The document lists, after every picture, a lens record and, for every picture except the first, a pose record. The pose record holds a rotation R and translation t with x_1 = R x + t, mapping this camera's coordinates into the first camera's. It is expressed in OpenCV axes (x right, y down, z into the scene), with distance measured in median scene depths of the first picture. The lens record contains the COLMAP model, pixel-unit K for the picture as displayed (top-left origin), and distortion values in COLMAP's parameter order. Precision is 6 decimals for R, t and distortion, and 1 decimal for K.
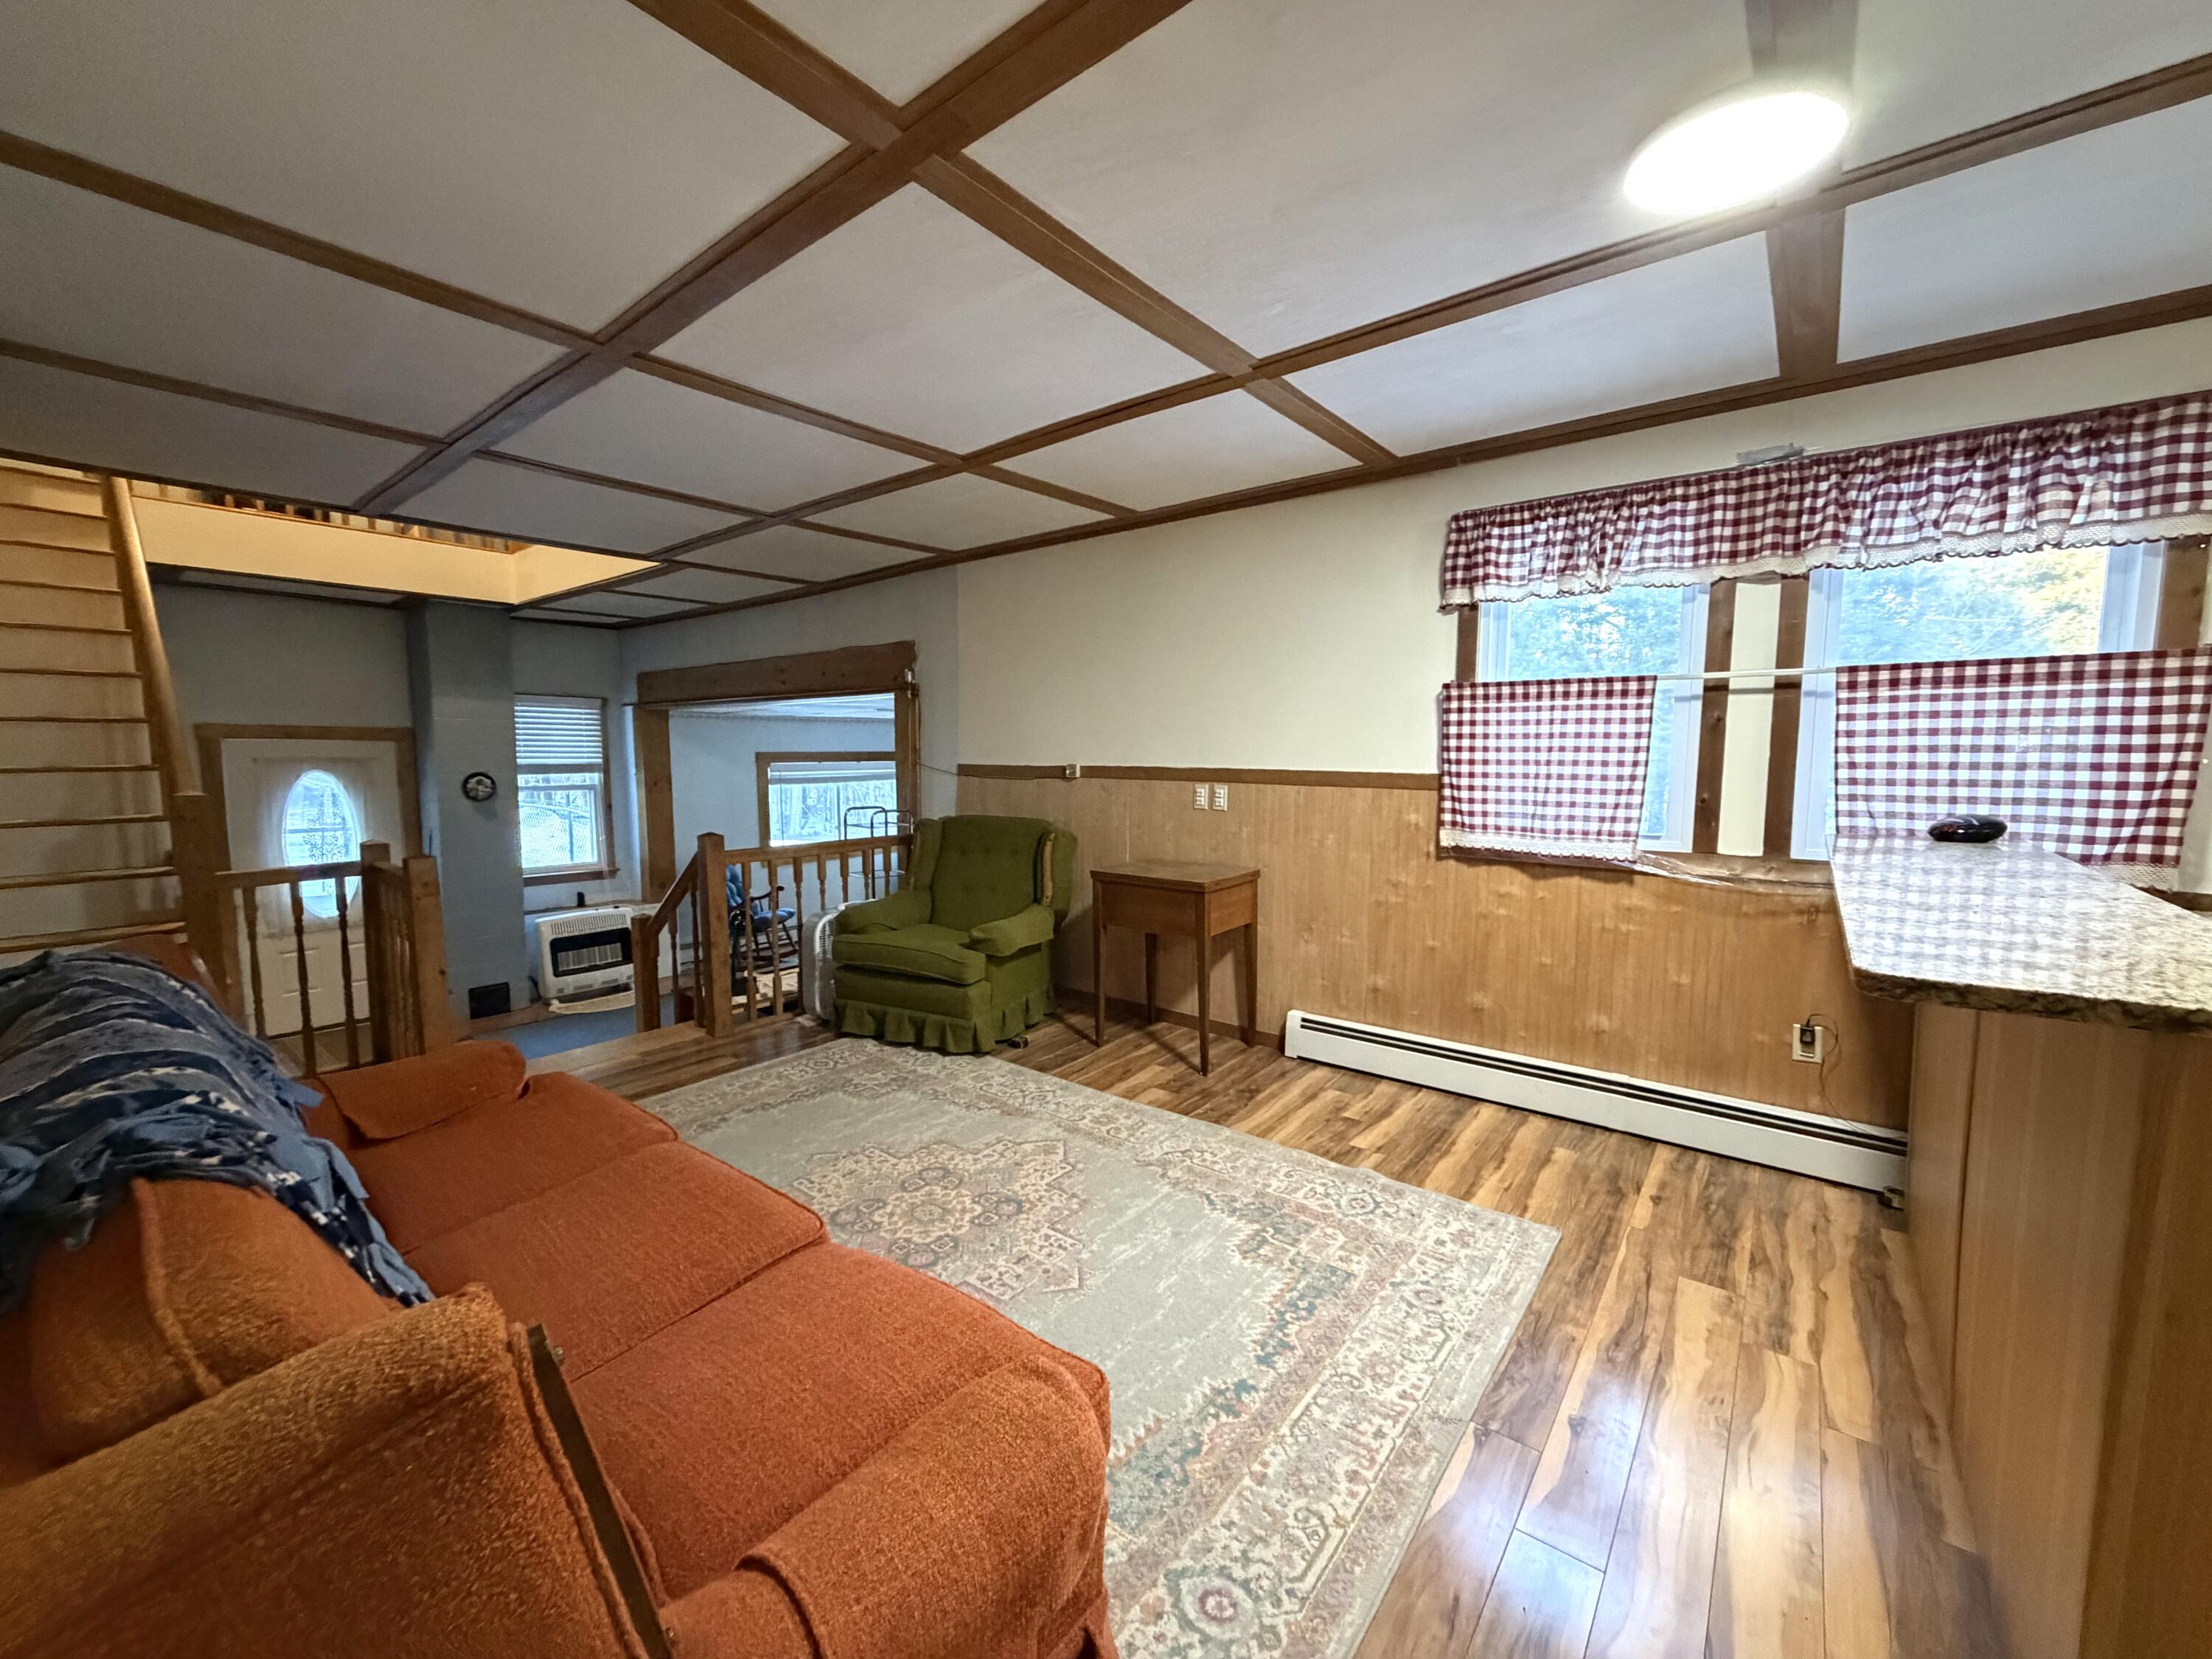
lens RADIAL K [[880.3, 0, 1104.1], [0, 880.3, 830.4], [0, 0, 1]] dist [-0.001038, 0.000864]
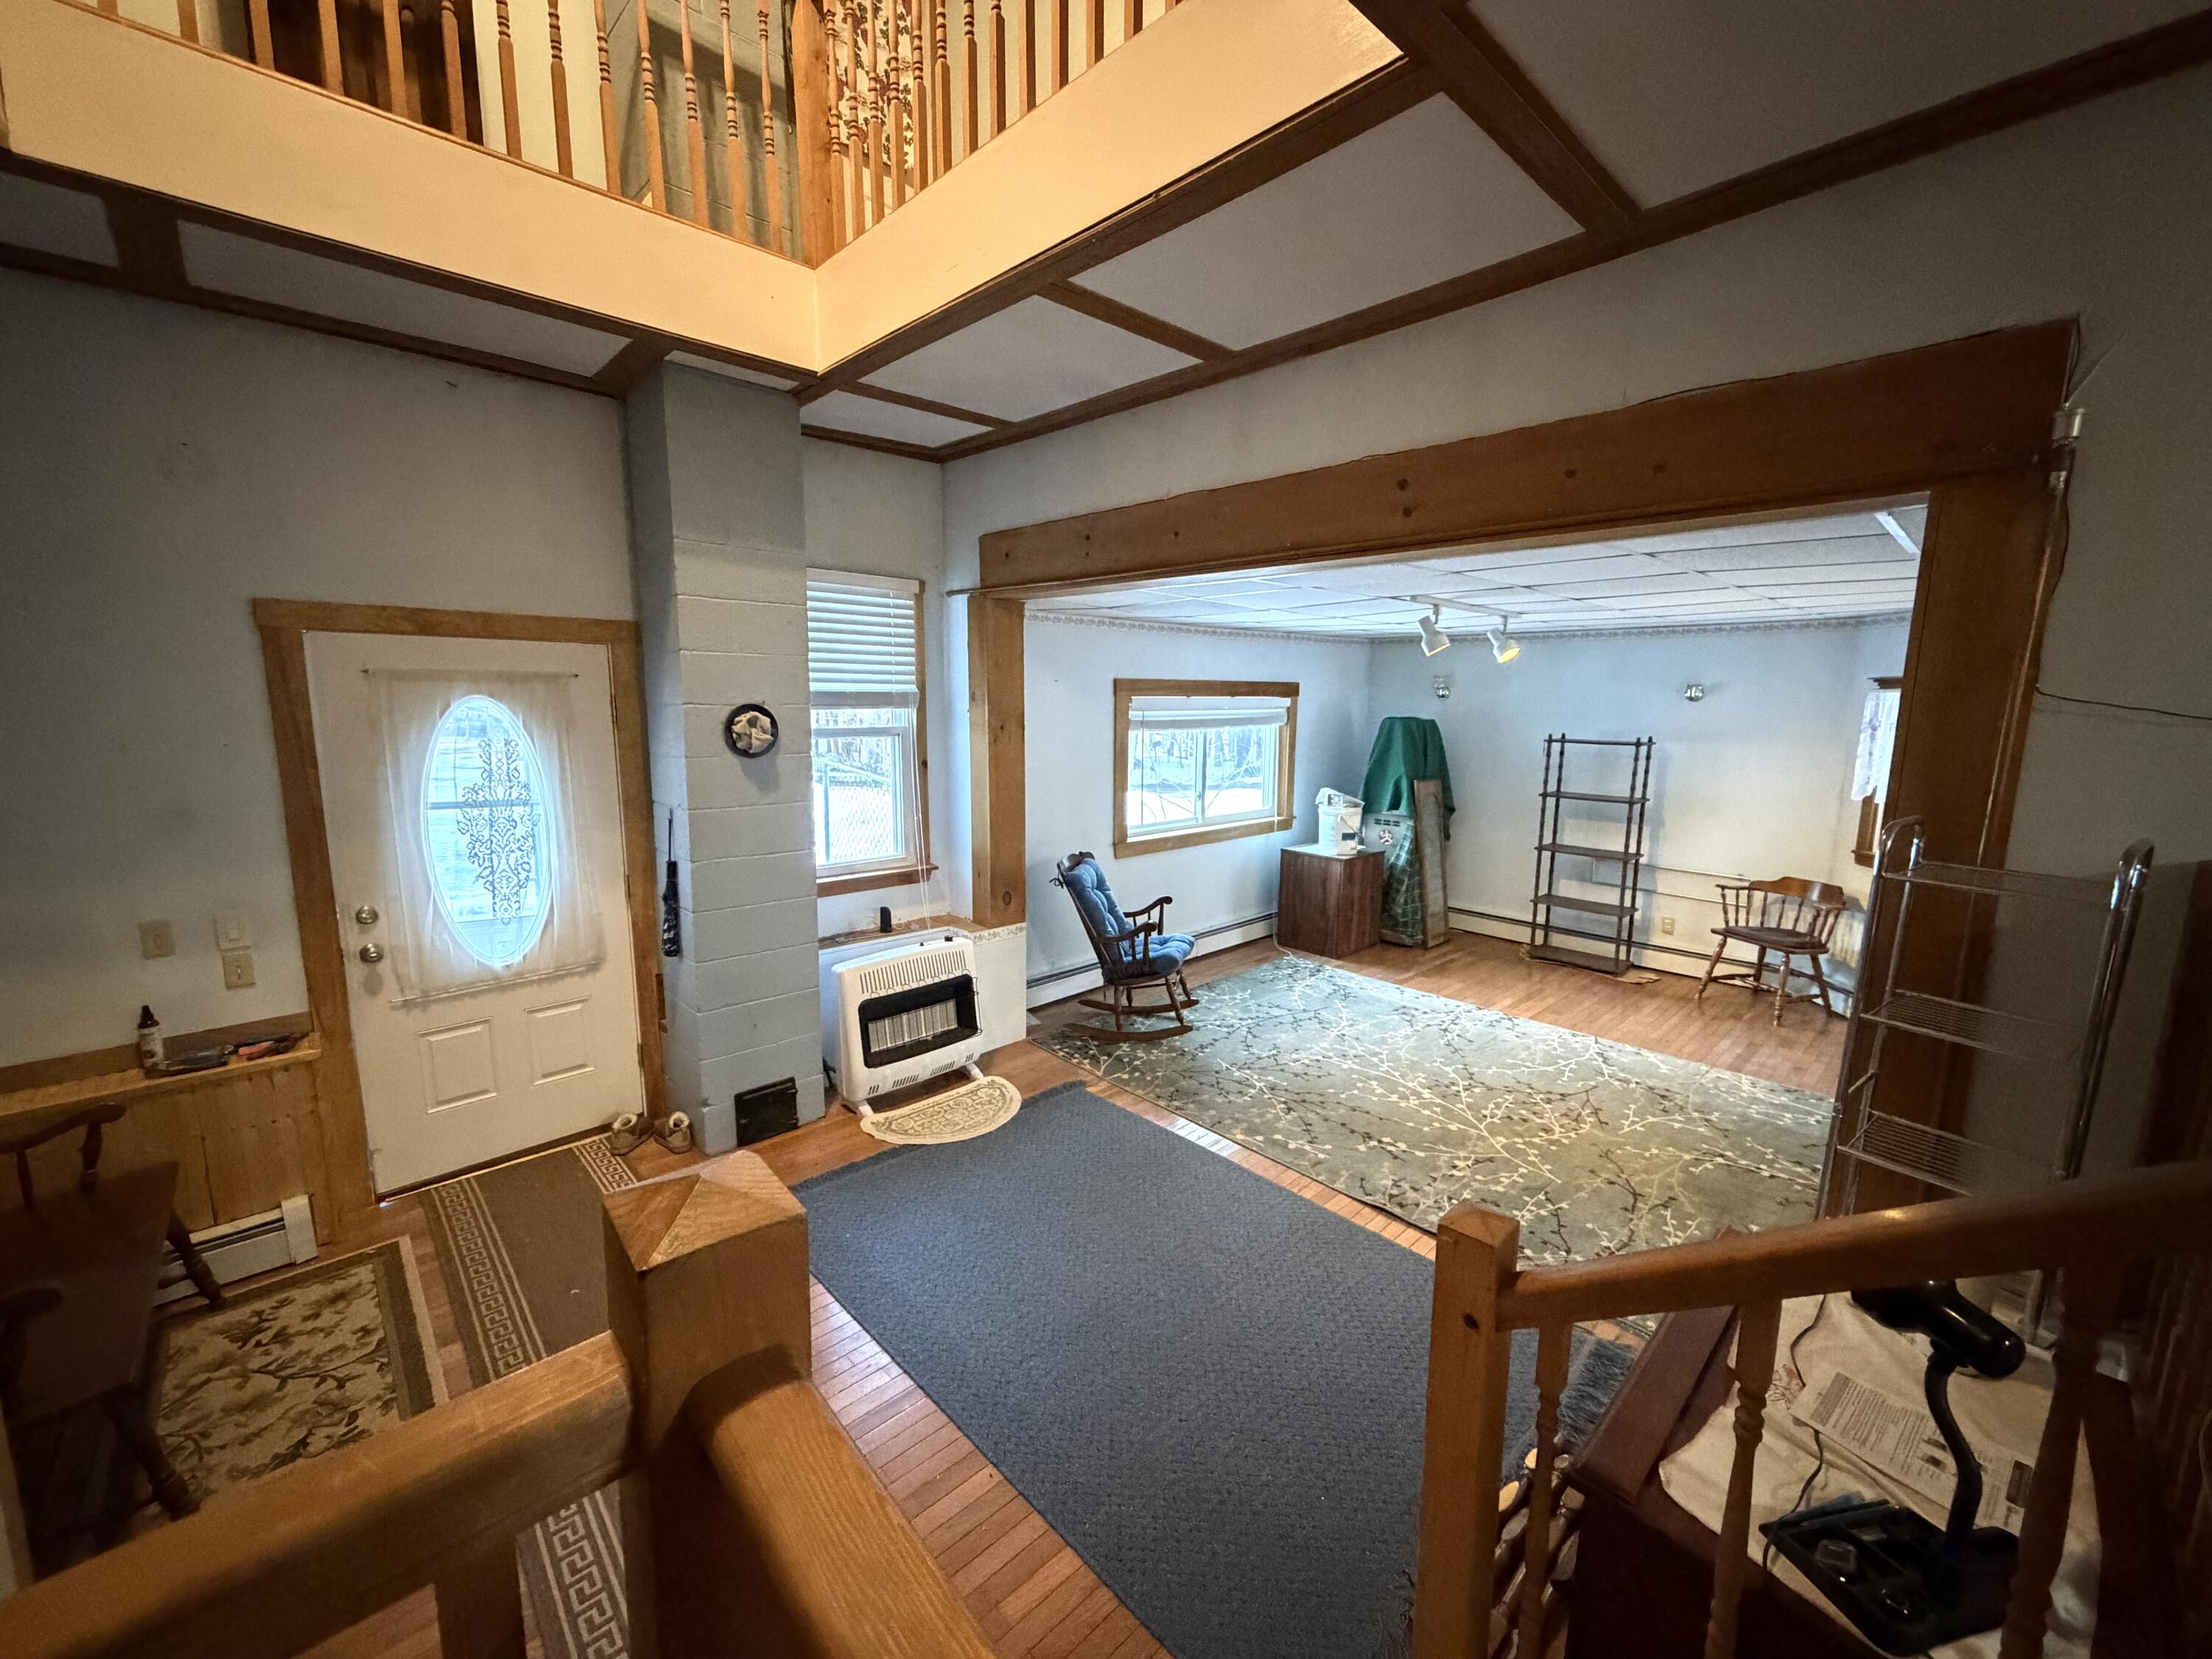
lens RADIAL K [[880.3, 0, 1101.6], [0, 880.3, 835.8], [0, 0, 1]] dist [-0.001038, 0.000864]
pose [[0.989429, 0.036374, -0.140385, -0.396941], [-0.025931, 0.996807, 0.075515, -0.030224], [0.142684, -0.071077, 0.987213, 0.467400]]
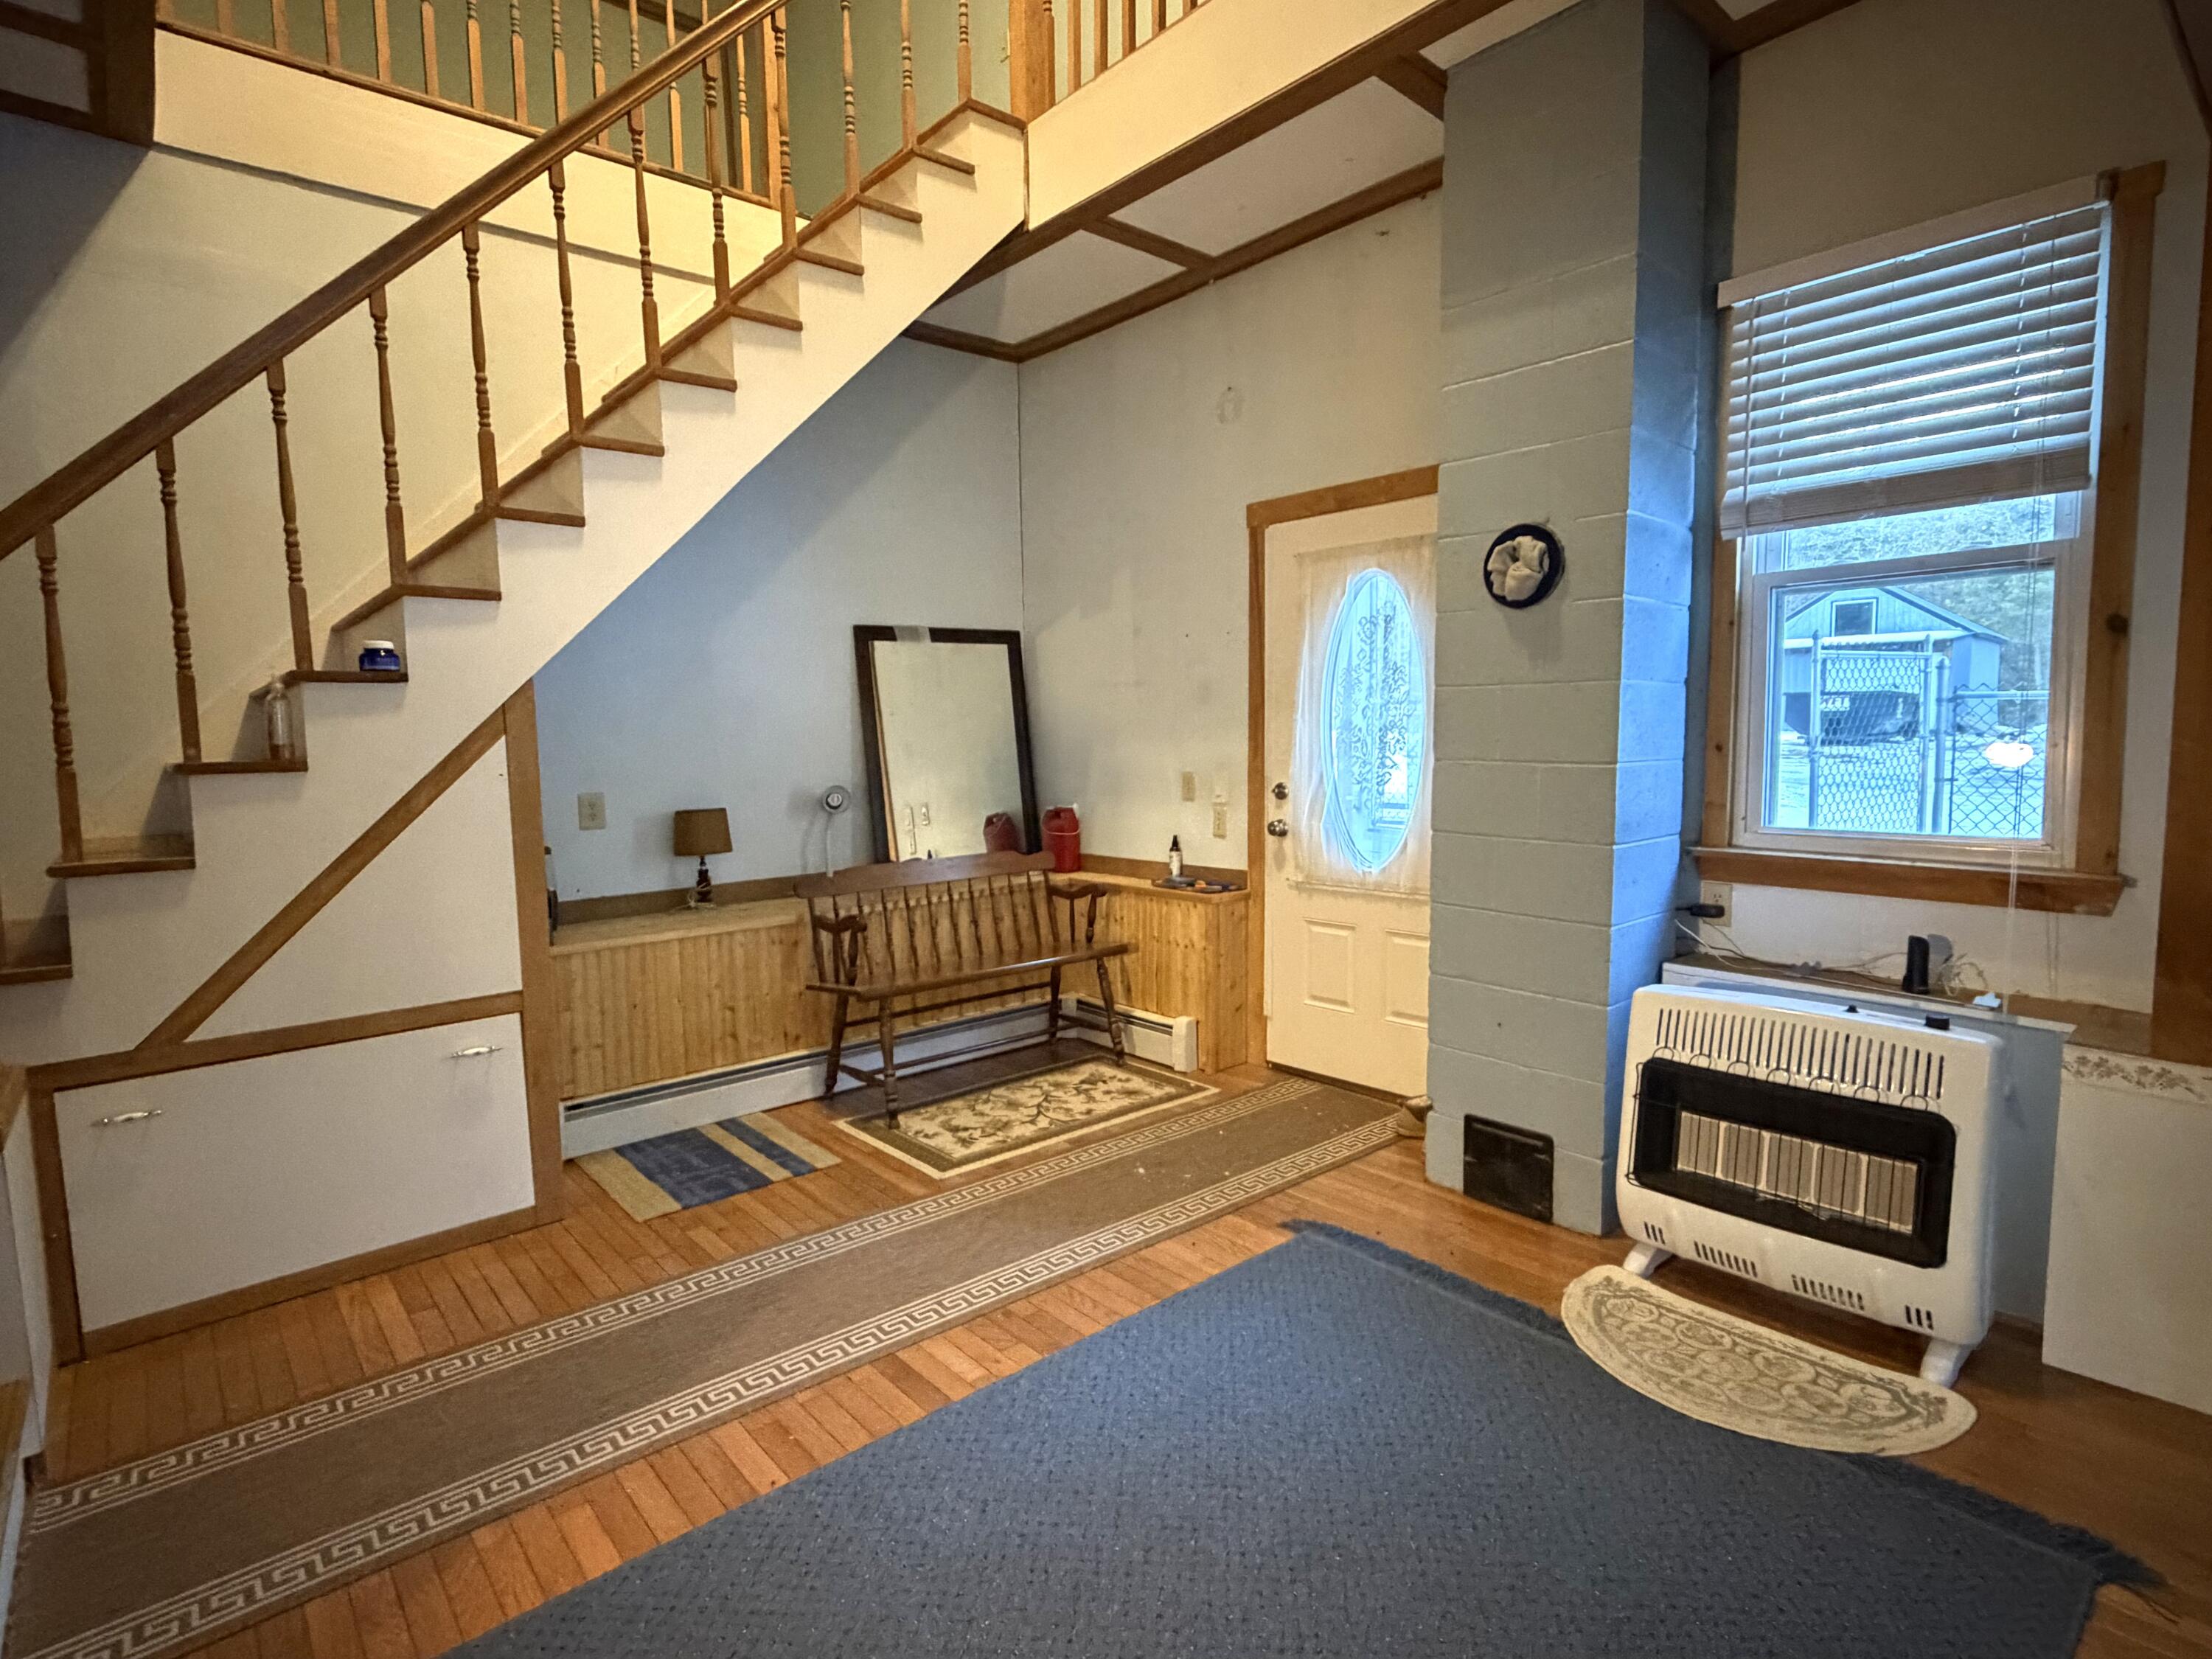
lens RADIAL K [[1117.6, 0, 1102.8], [0, 1117.6, 832.1], [0, 0, 1]] dist [0.002063, 0.001126]
pose [[-0.187576, 0.096957, -0.977453, -0.221249], [-0.065749, 0.991645, 0.110982, 0.015736], [0.980047, 0.085085, -0.179634, 0.874013]]
